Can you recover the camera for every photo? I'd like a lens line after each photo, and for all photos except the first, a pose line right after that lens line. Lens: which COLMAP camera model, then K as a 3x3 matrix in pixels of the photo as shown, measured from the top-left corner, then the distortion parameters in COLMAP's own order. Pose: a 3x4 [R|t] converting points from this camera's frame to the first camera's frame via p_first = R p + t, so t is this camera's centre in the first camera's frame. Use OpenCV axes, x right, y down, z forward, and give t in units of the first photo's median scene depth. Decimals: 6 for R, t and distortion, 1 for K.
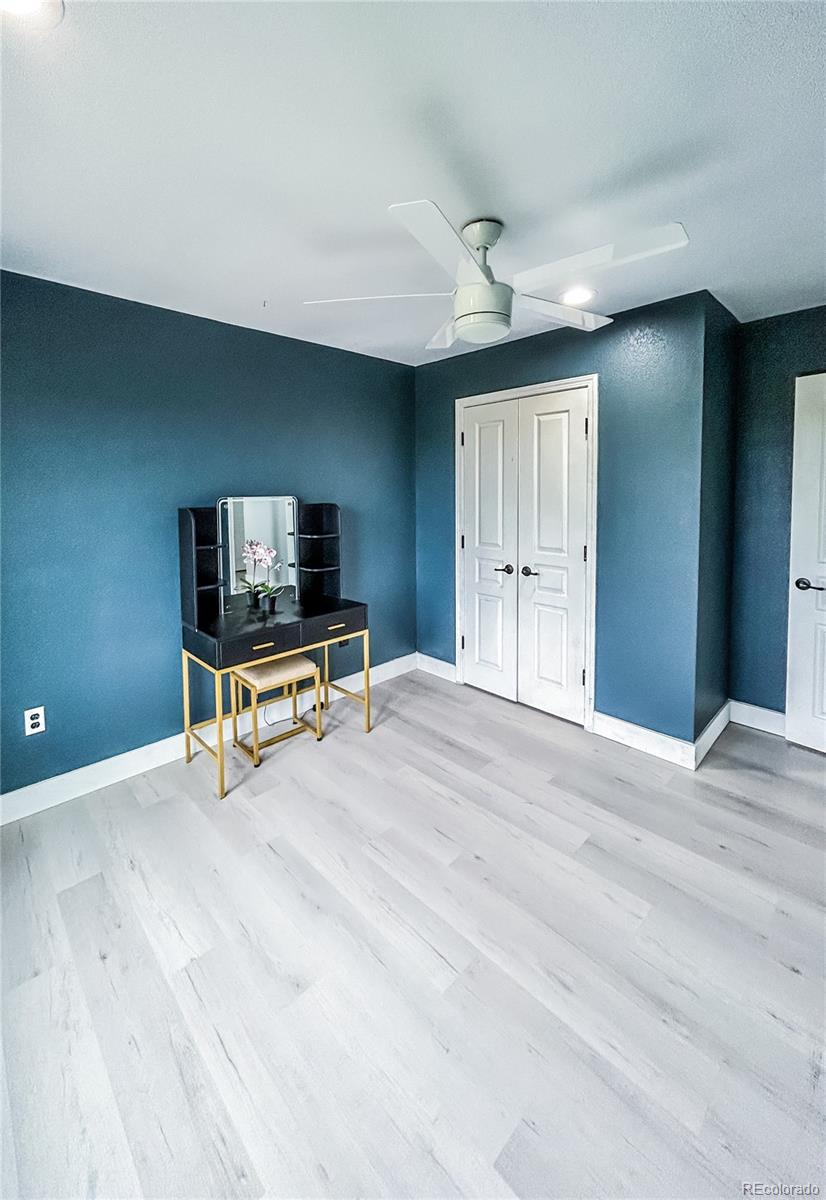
lens RADIAL K [[493.8, 0, 413.0], [0, 493.8, 600.0], [0, 0, 1]] dist [-0.000089, 0.000080]
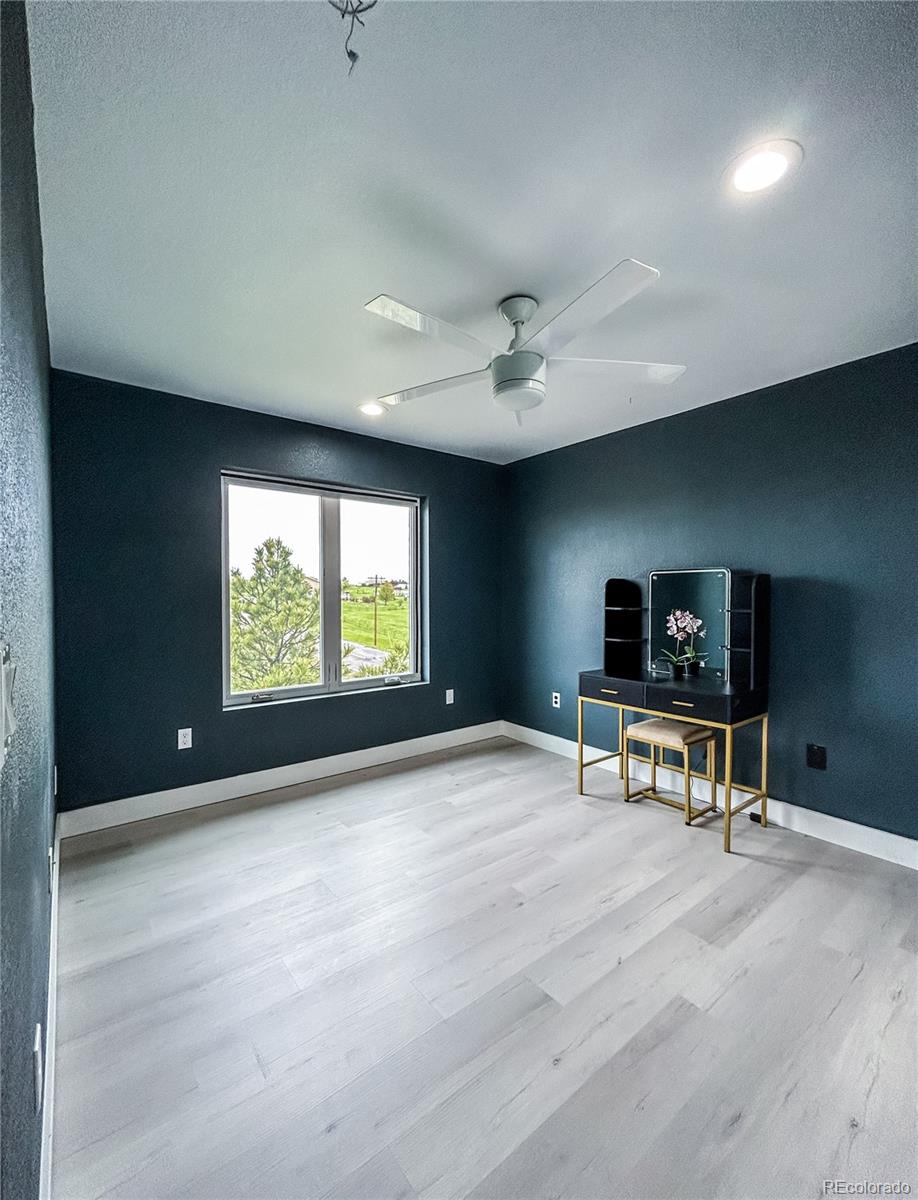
lens RADIAL K [[499.6, 0, 459.0], [0, 499.6, 600.0], [0, 0, 1]] dist [0.000032, 0.000009]
pose [[-0.137334, 0.010602, -0.990468, 1.070078], [-0.217479, 0.975220, 0.040593, -0.108636], [0.966355, 0.220981, -0.131626, 0.781328]]
